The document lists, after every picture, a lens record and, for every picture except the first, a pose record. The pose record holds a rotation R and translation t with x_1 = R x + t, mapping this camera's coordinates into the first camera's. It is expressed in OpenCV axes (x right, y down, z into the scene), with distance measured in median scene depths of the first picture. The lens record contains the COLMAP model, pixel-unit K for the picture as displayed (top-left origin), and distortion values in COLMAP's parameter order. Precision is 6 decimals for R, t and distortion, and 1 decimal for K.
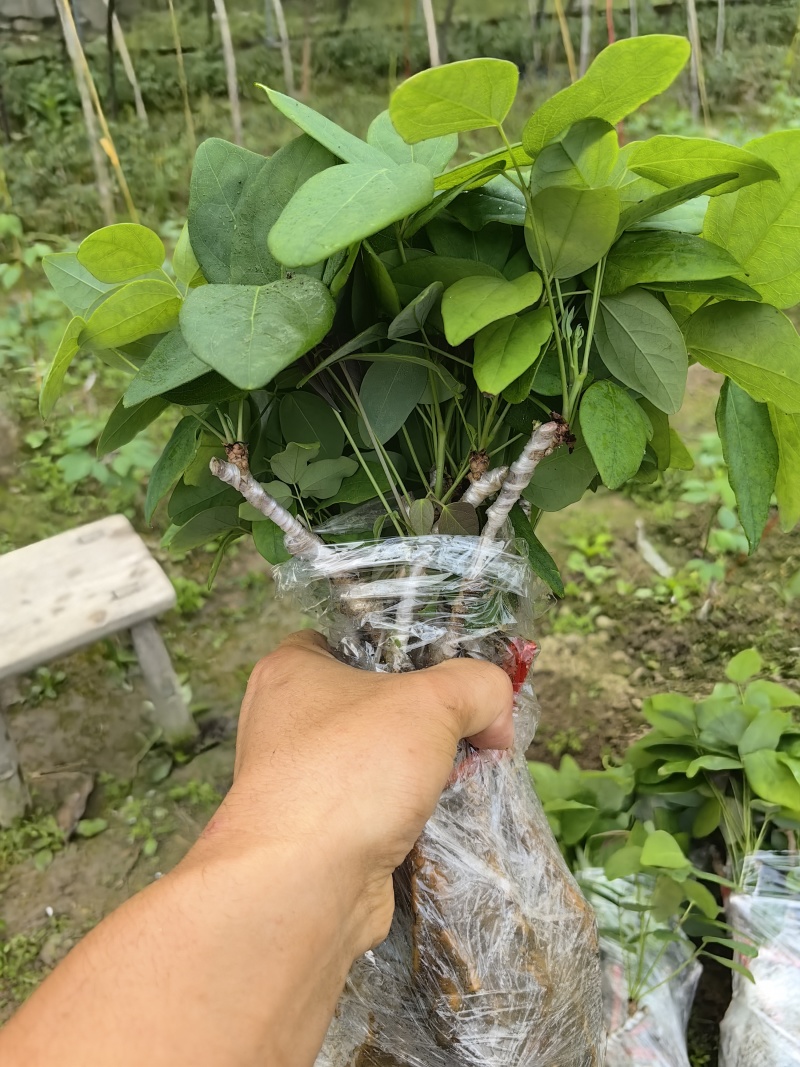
lens RADIAL K [[879.8, 0, 400.0], [0, 879.8, 533.5], [0, 0, 1]] dist [0.068439, -0.140286]
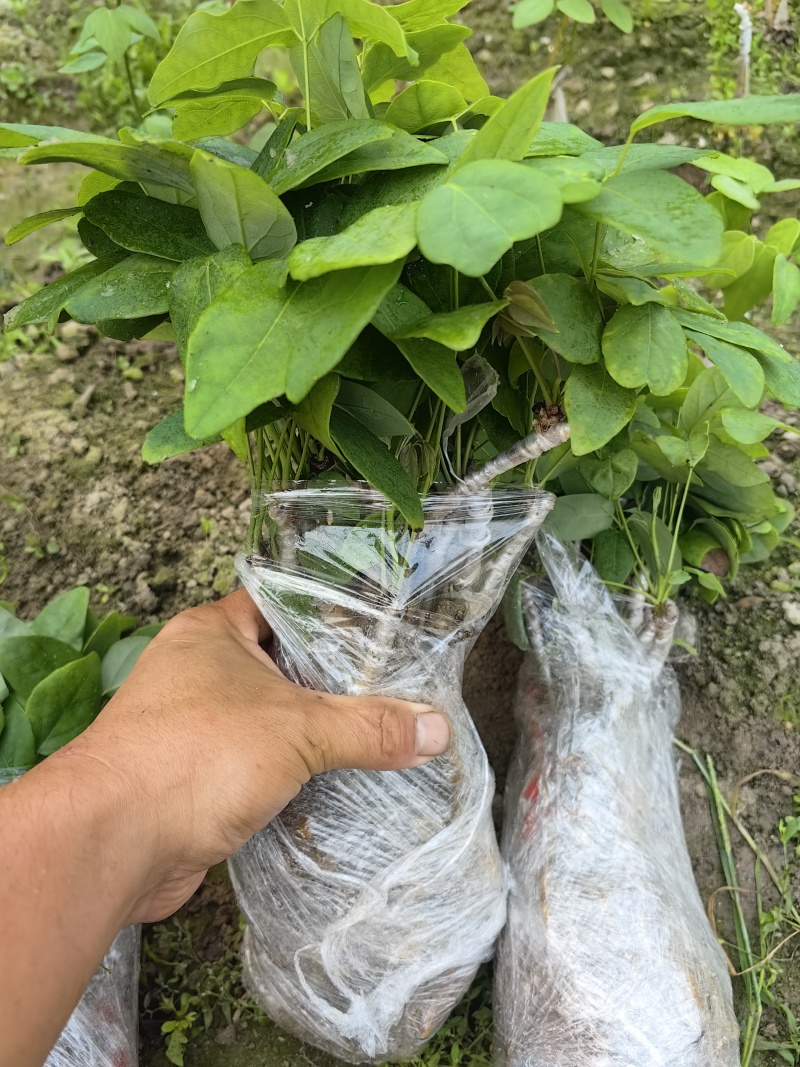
lens RADIAL K [[919.1, 0, 384.4], [0, 919.1, 553.0], [0, 0, 1]] dist [-0.011434, -0.019801]
pose [[0.932832, -0.318152, 0.169129, 0.281034], [0.254877, 0.914437, 0.314394, 0.098396], [-0.254682, -0.250169, 0.934105, 0.295020]]
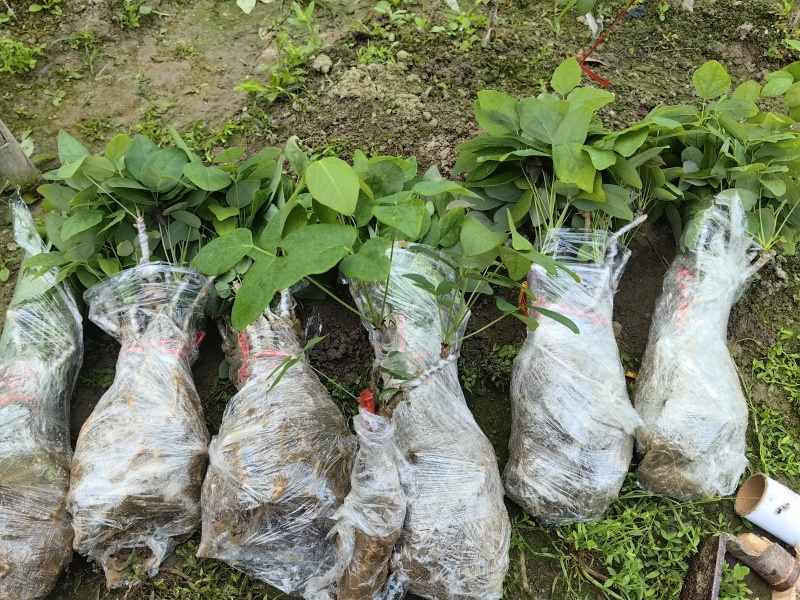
lens RADIAL K [[659.7, 0, 400.0], [0, 659.7, 300.0], [0, 0, 1]] dist [0.068439, -0.140286]
pose [[0.983117, -0.102682, 0.151454, 0.066698], [0.041351, 0.930967, 0.362754, 0.085566], [-0.178247, -0.350366, 0.919495, 0.109236]]
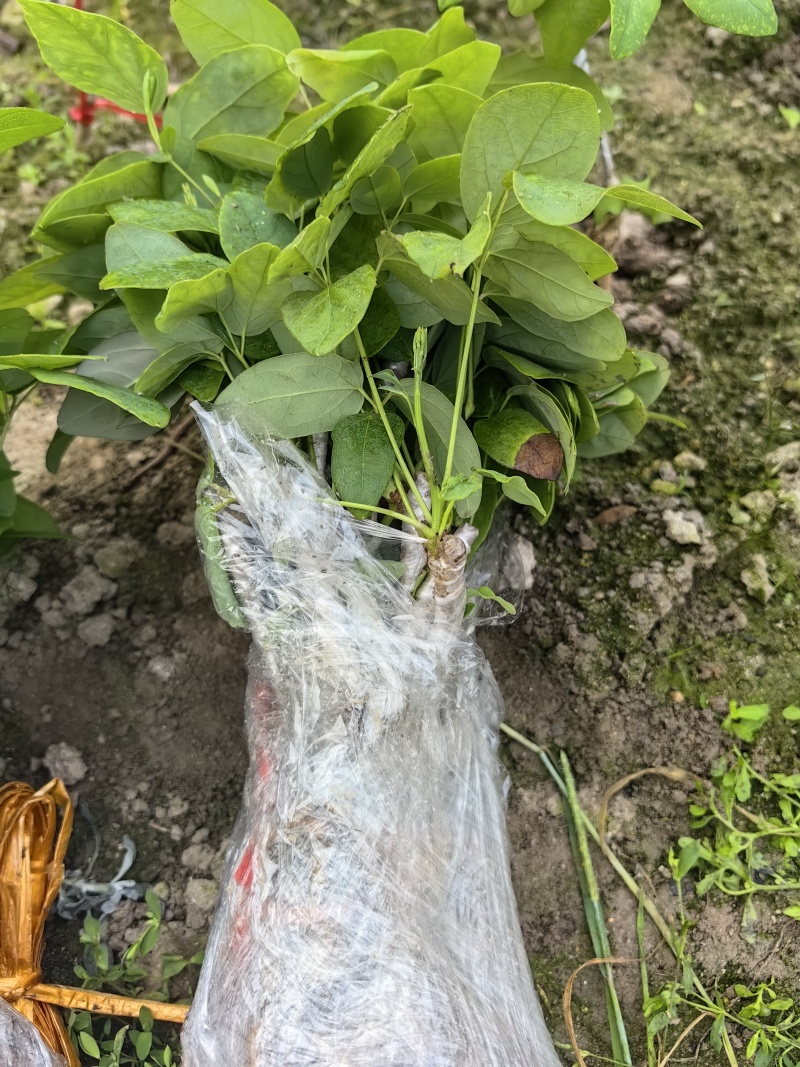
lens RADIAL K [[919.1, 0, 384.4], [0, 919.1, 553.0], [0, 0, 1]] dist [-0.011434, -0.019801]
pose [[0.890341, -0.404572, 0.208843, 0.377648], [0.296863, 0.863632, 0.407446, 0.170540], [-0.345204, -0.300768, 0.889029, 0.413974]]
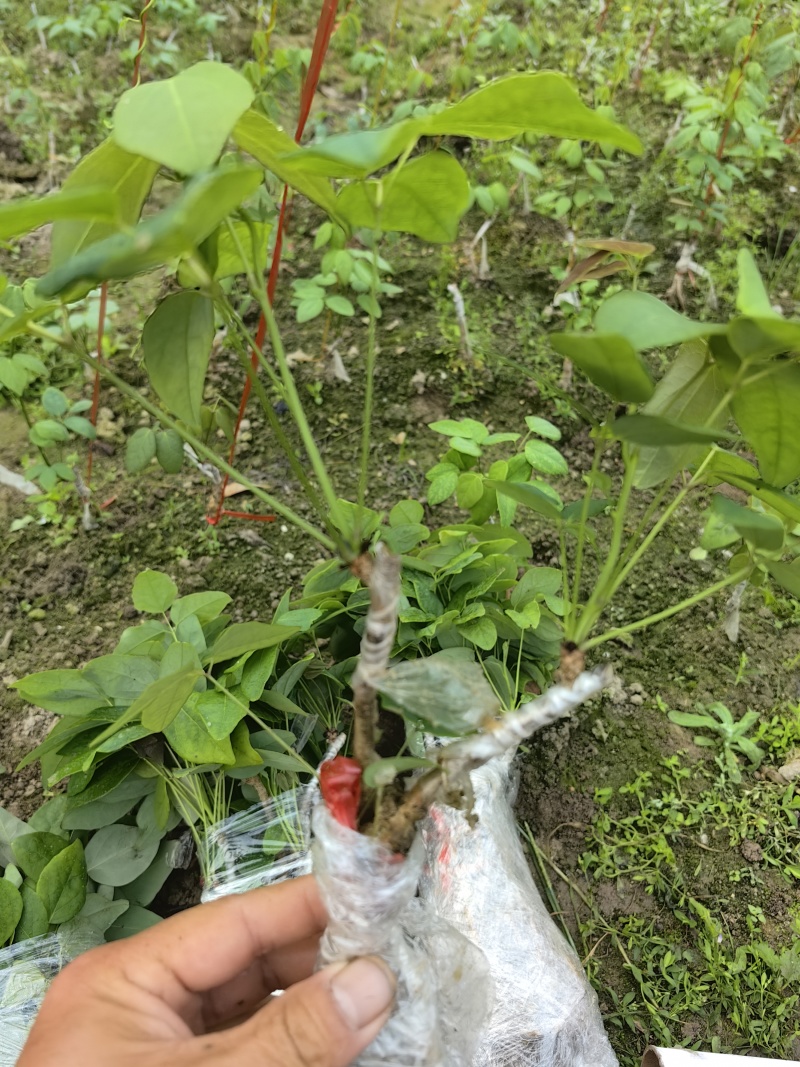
lens RADIAL K [[879.8, 0, 400.0], [0, 879.8, 533.5], [0, 0, 1]] dist [0.068439, -0.140286]
pose [[0.810069, -0.408707, 0.420412, 0.229307], [0.351800, 0.912412, 0.209146, 0.032008], [-0.469068, -0.021522, 0.882900, 0.159624]]
